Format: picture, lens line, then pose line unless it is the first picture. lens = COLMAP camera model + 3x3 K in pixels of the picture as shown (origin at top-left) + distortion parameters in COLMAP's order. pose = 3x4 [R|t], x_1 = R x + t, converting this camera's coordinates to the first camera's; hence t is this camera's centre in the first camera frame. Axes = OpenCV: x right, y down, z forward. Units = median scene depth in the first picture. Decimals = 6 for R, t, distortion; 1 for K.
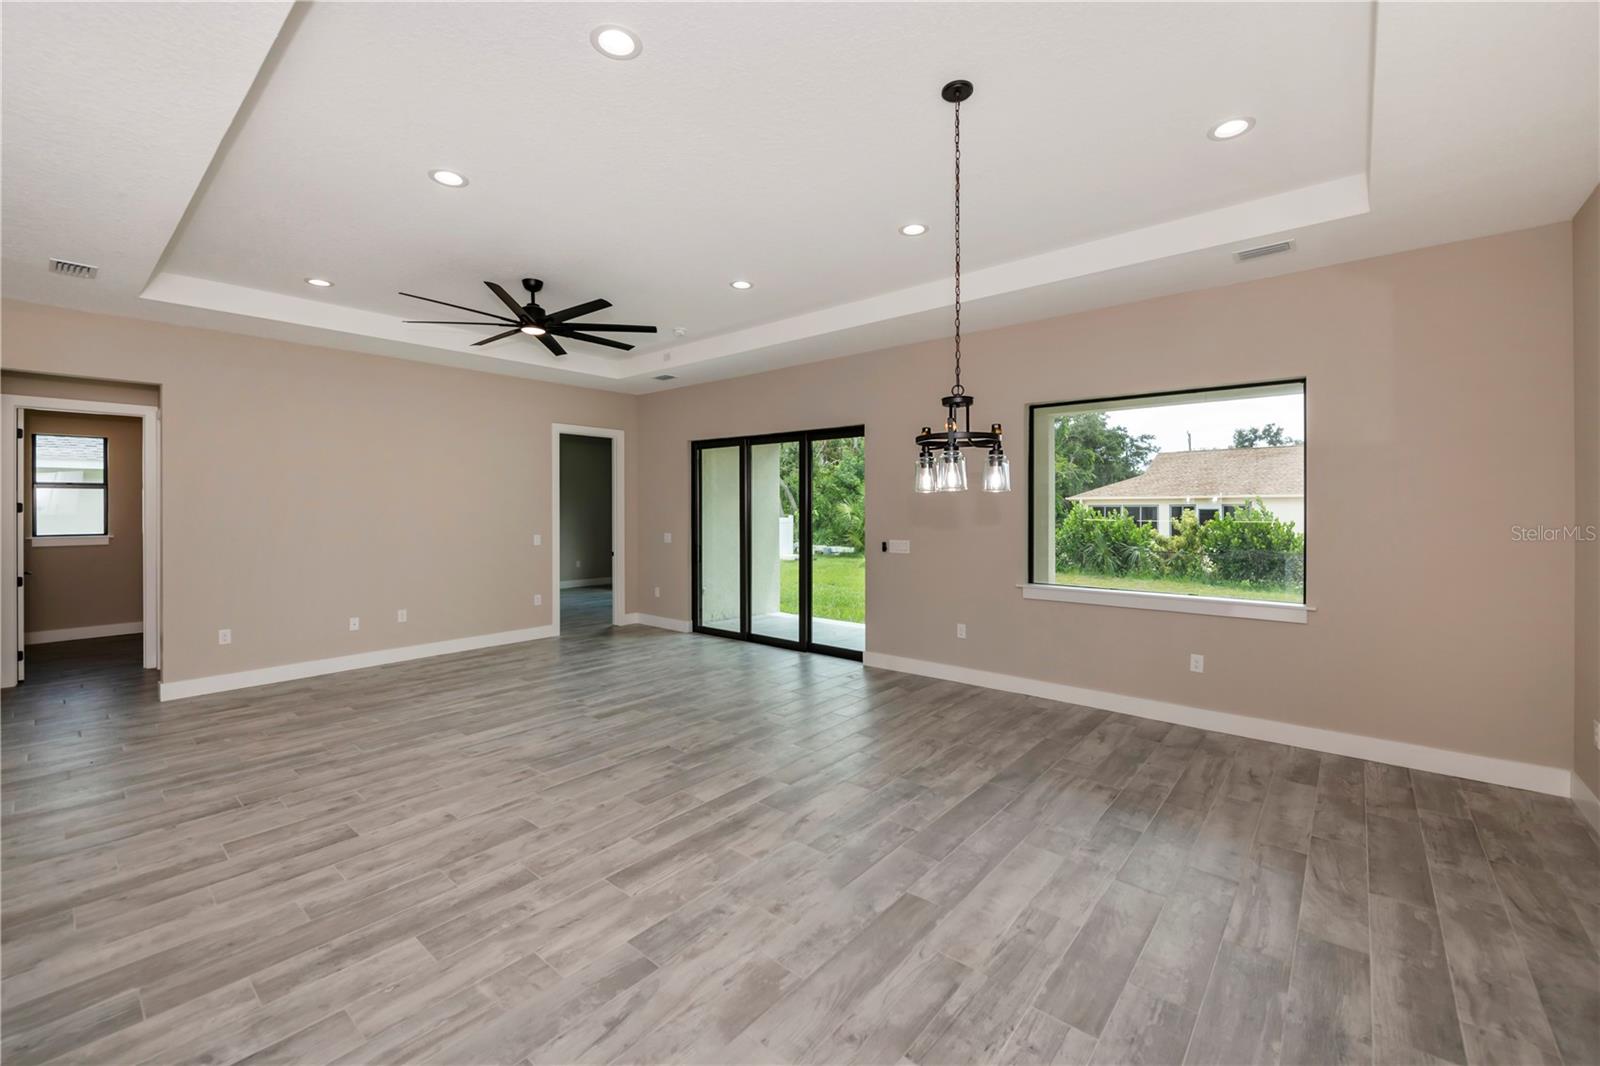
lens RADIAL K [[645.1, 0, 790.5], [0, 645.1, 508.6], [0, 0, 1]] dist [0.006461, -0.003999]
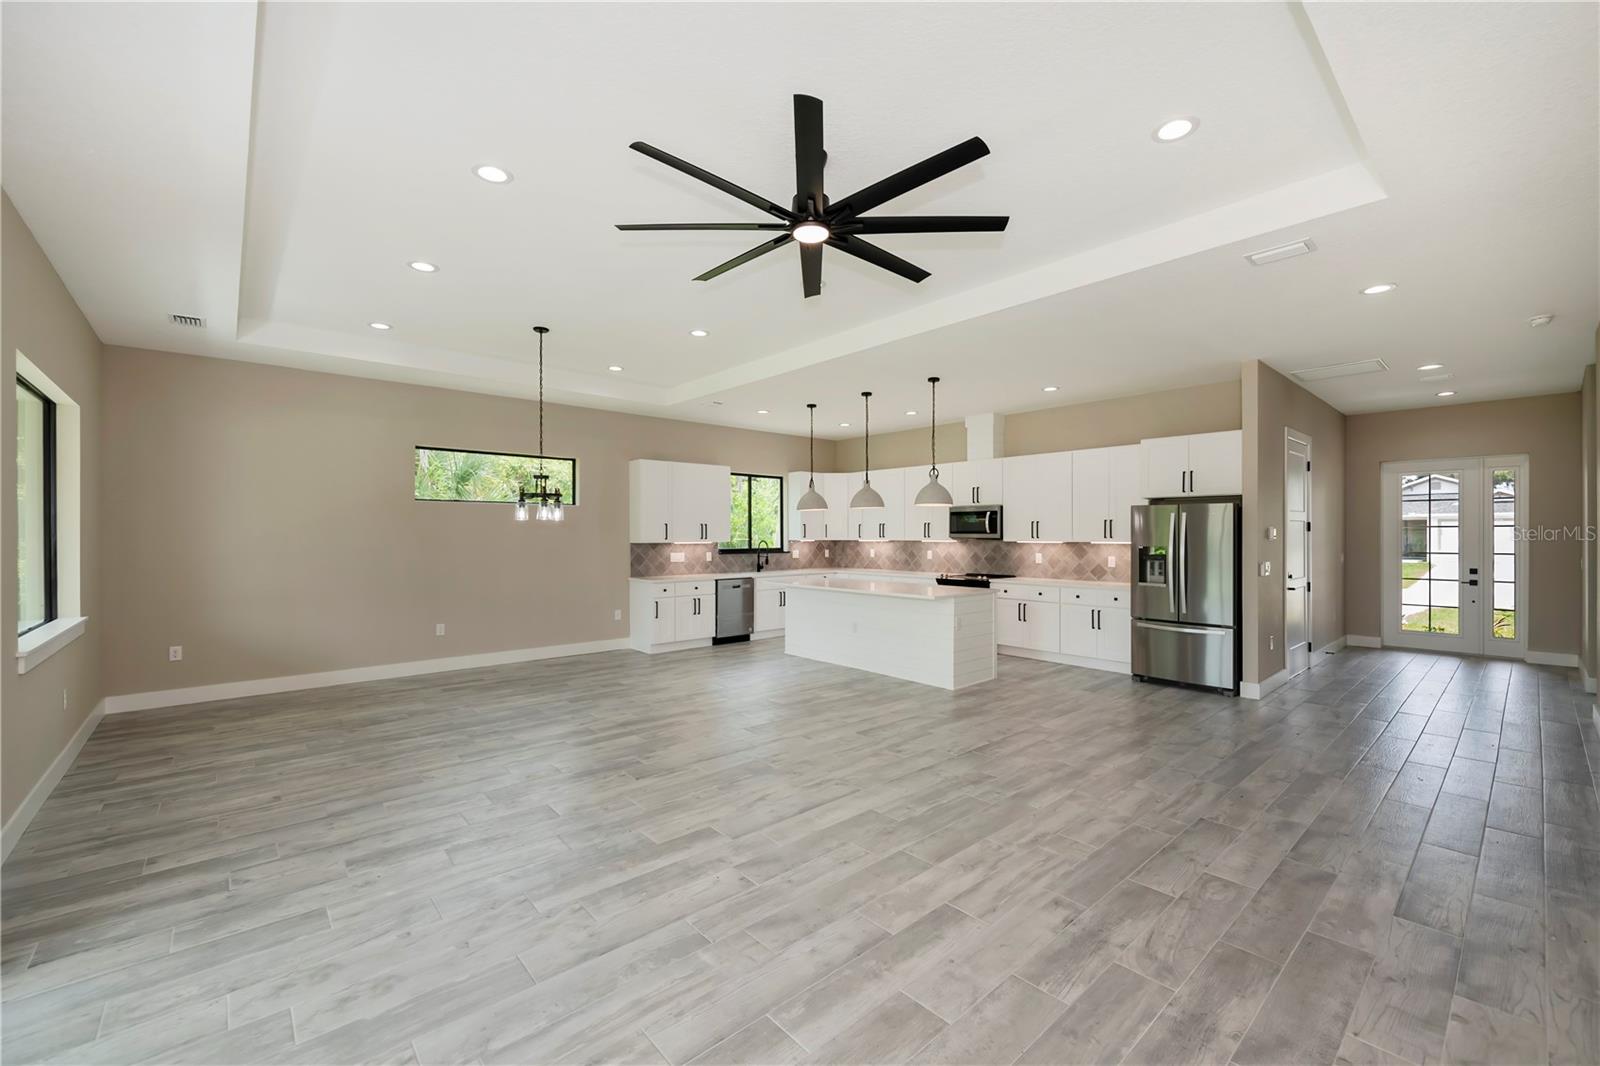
lens RADIAL K [[645.1, 0, 807.2], [0, 645.1, 546.7], [0, 0, 1]] dist [0.006461, -0.003999]
pose [[-0.990766, 0.000923, 0.135582, -0.635426], [0.003590, 0.999805, 0.019428, 0.016976], [-0.135537, 0.019735, -0.990576, 2.135771]]
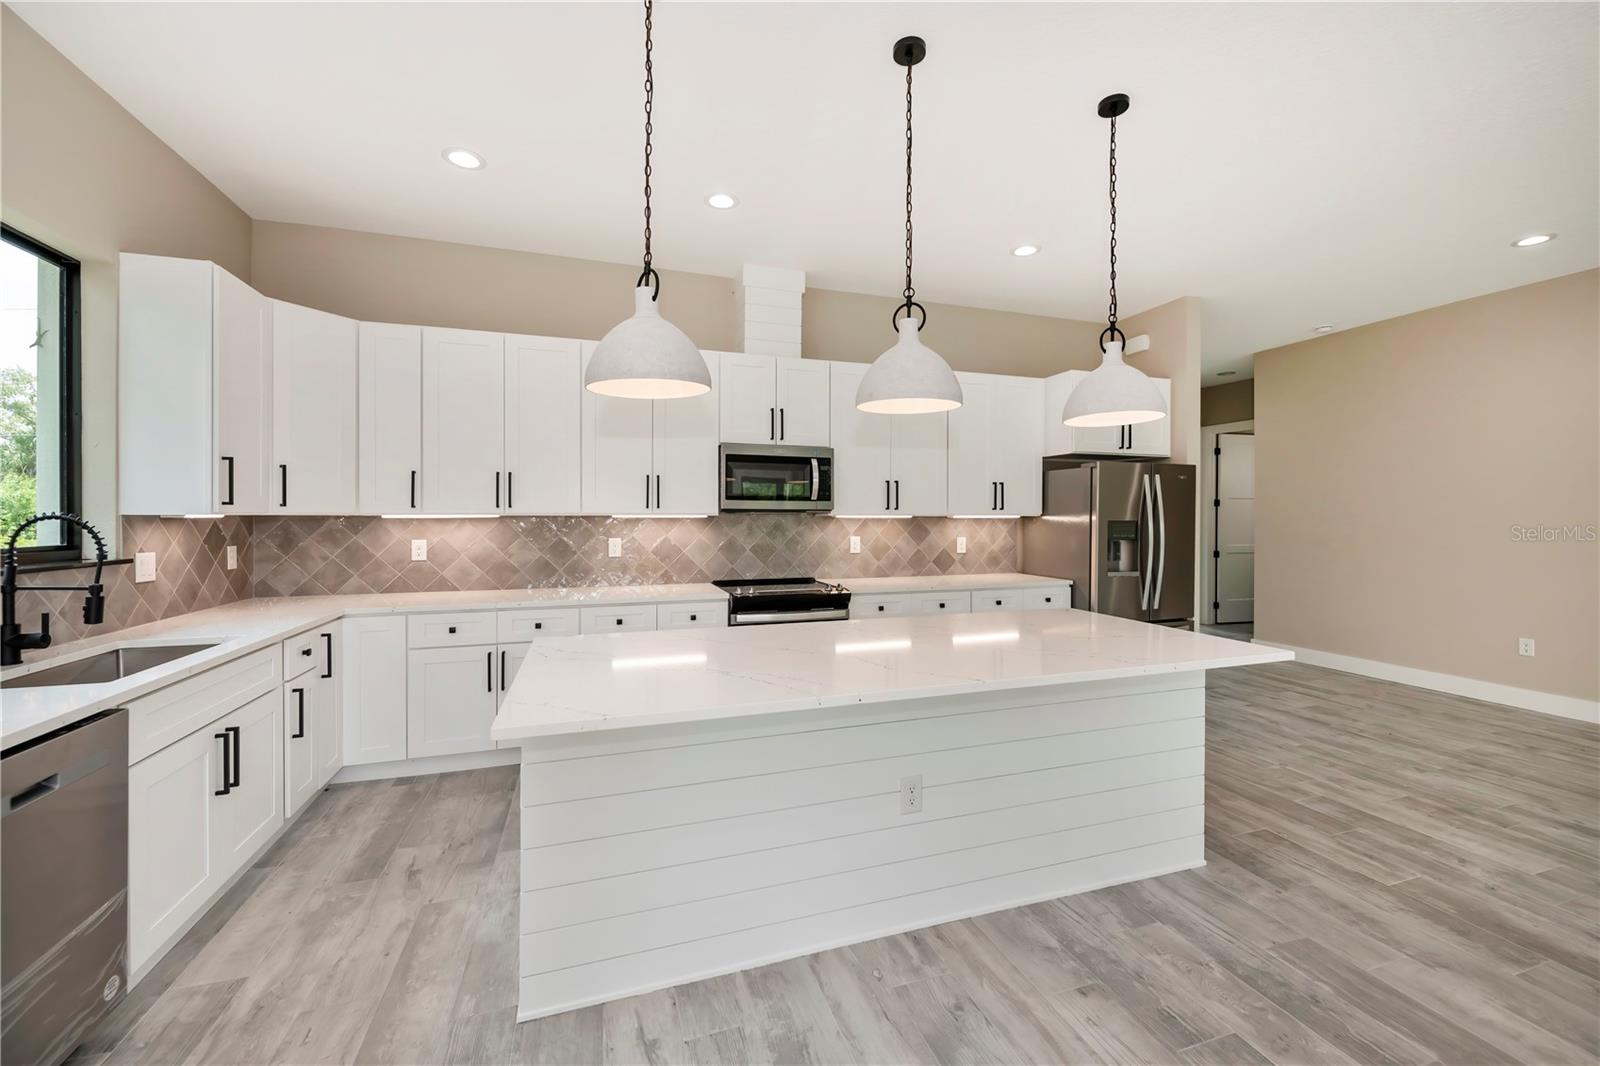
lens RADIAL K [[645.1, 0, 811.0], [0, 645.1, 518.3], [0, 0, 1]] dist [0.006461, -0.003999]
pose [[-0.512943, 0.002623, -0.858419, 0.036865], [-0.000179, 0.999995, 0.003162, 0.045608], [0.858423, 0.001775, -0.512940, 0.422200]]
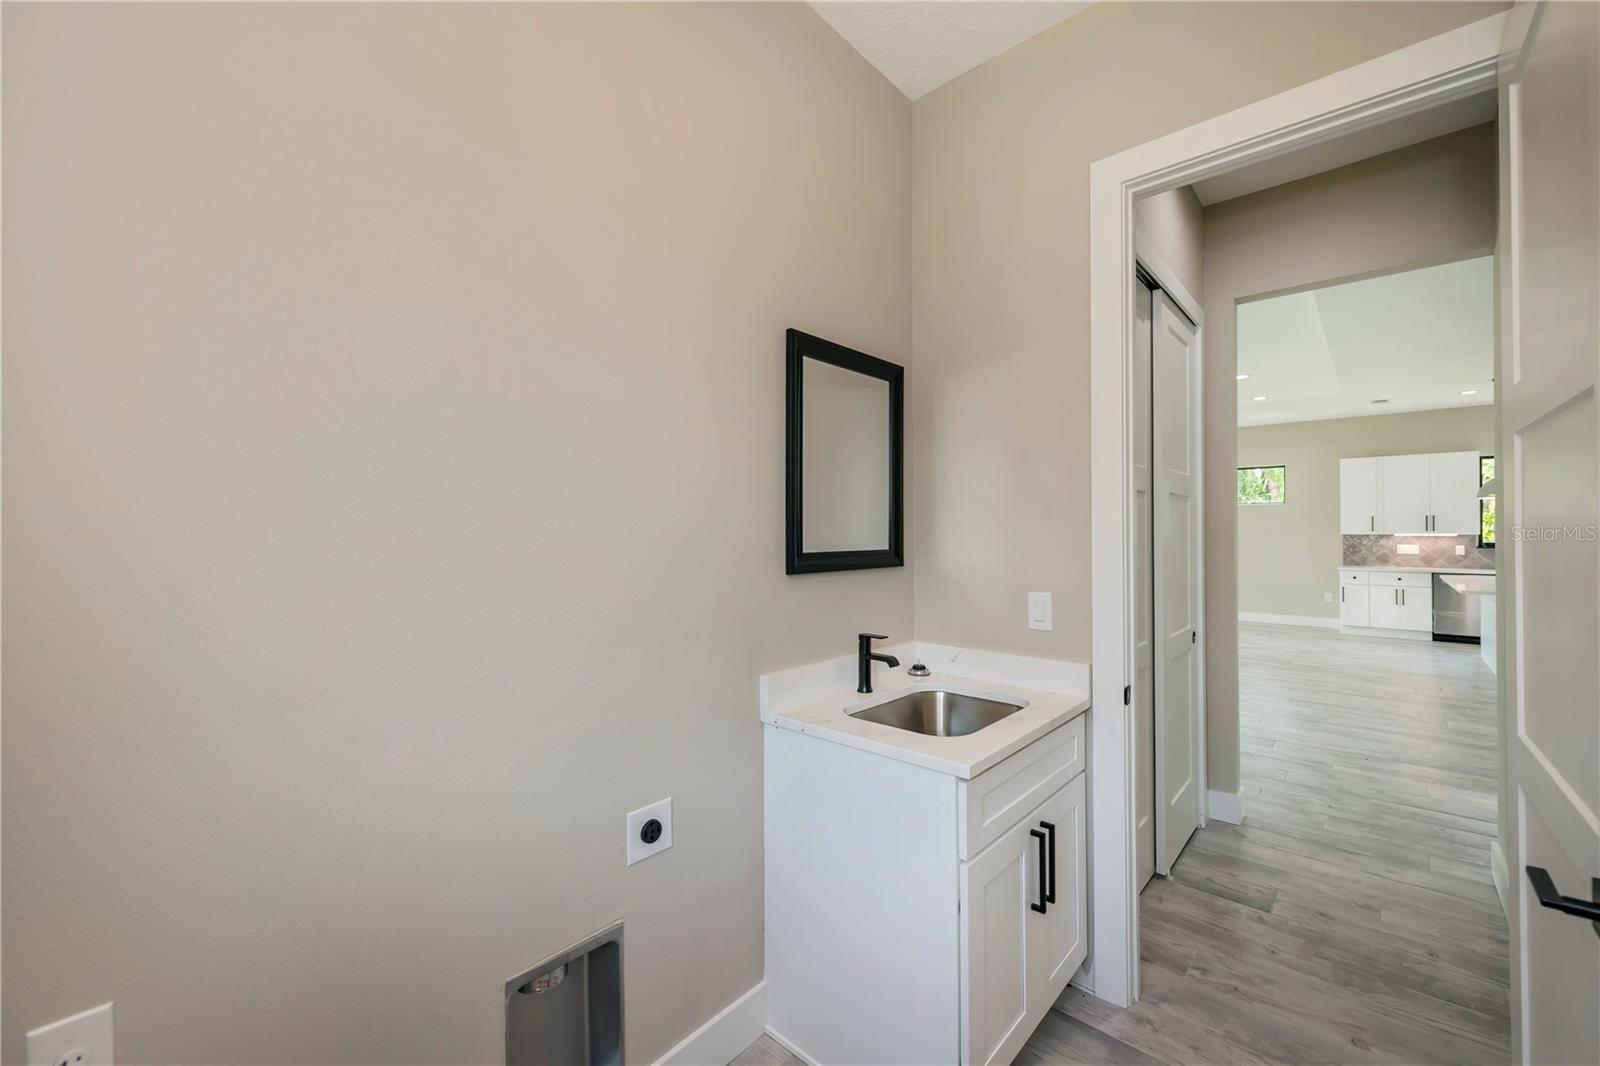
lens RADIAL K [[645.1, 0, 810.3], [0, 645.1, 520.7], [0, 0, 1]] dist [0.006461, -0.003999]
pose [[0.016865, 0.016655, 0.999719, -2.276407], [0.001752, 0.999859, -0.016687, 0.032333], [-0.999856, 0.002033, 0.016833, 1.999426]]
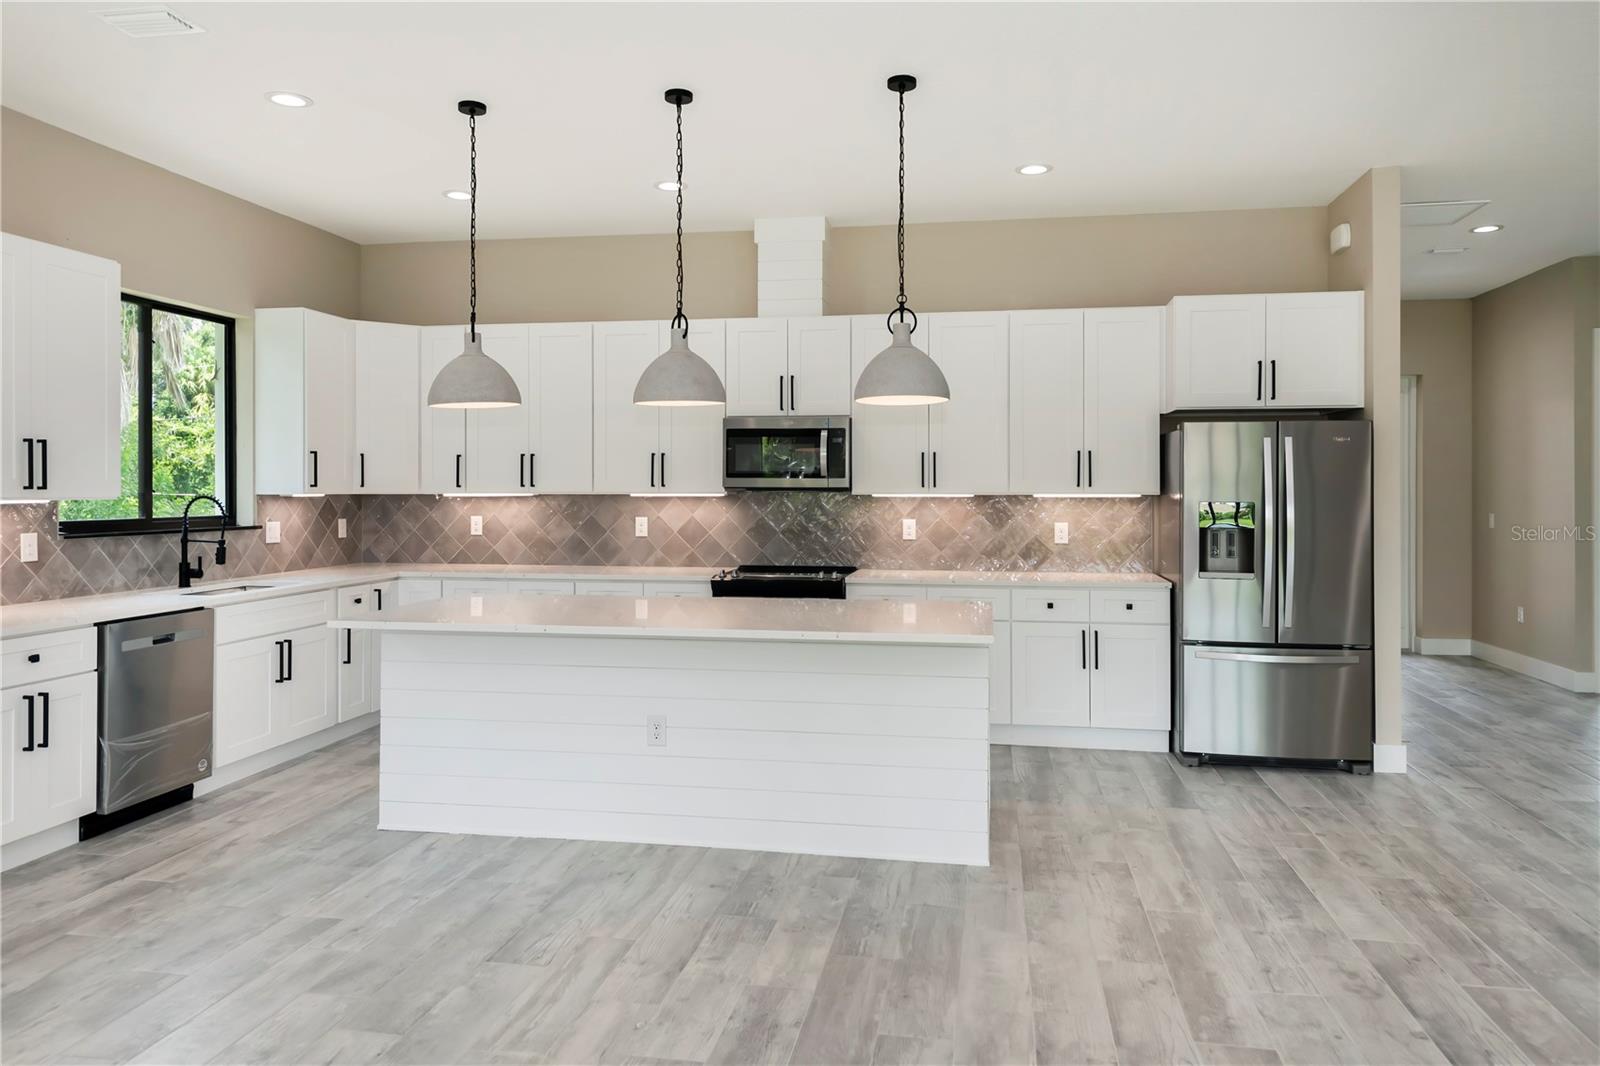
lens RADIAL K [[1088.4, 0, 797.4], [0, 1088.4, 498.2], [0, 0, 1]] dist [0.034550, -0.017283]
pose [[-0.860550, 0.006206, -0.509327, -0.039947], [0.000385, 0.999933, 0.011534, 0.030375], [0.509365, 0.009730, -0.860496, 1.296920]]
